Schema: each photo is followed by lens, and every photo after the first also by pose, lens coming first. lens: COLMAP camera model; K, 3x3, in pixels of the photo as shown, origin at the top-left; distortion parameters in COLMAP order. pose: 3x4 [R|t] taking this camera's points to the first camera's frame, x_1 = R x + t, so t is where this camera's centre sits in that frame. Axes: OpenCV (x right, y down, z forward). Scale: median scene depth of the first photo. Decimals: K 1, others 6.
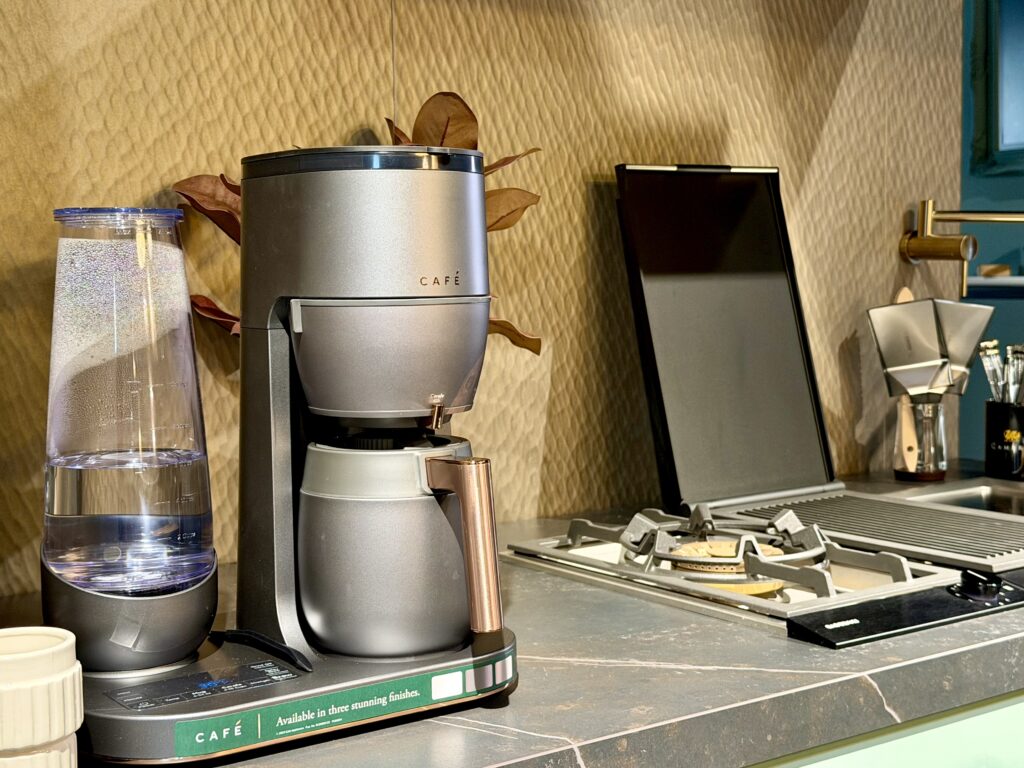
lens RADIAL K [[1441.6, 0, 512.0], [0, 1441.6, 384.0], [0, 0, 1]] dist [0.142163, -0.005503]
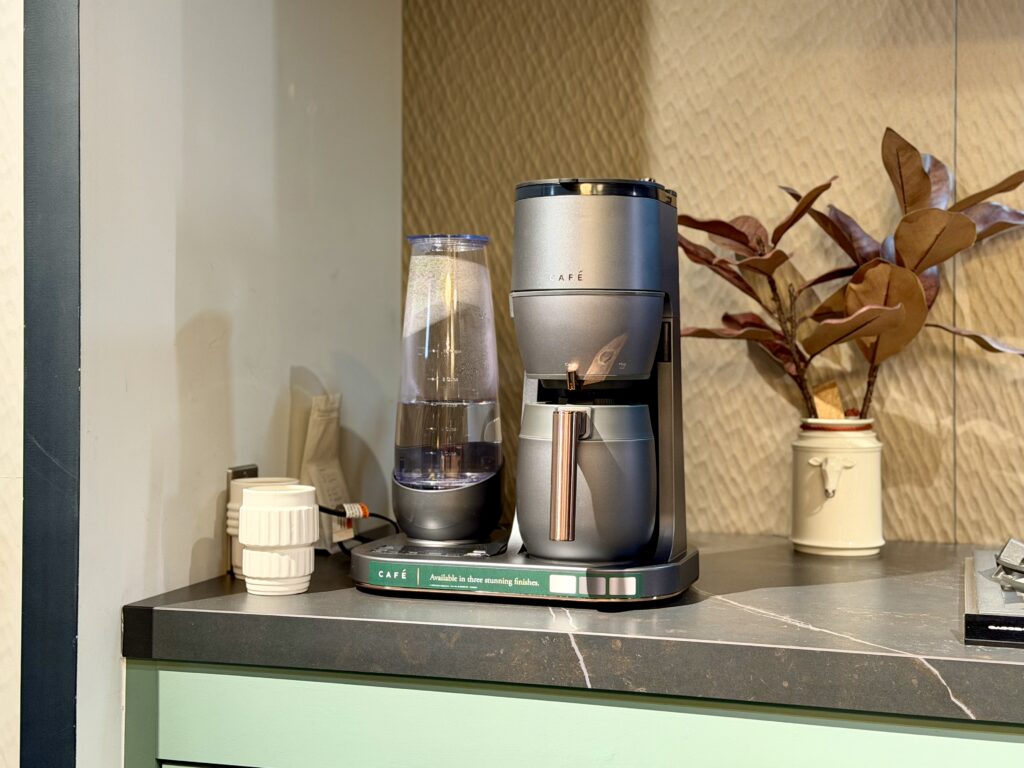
lens RADIAL K [[1441.6, 0, 512.0], [0, 1441.6, 384.0], [0, 0, 1]] dist [0.142163, -0.005503]
pose [[0.606384, 0.037825, -0.794272, 0.967220], [-0.070436, 0.997497, -0.006271, 0.037893], [0.792046, 0.059748, 0.607530, 0.154568]]
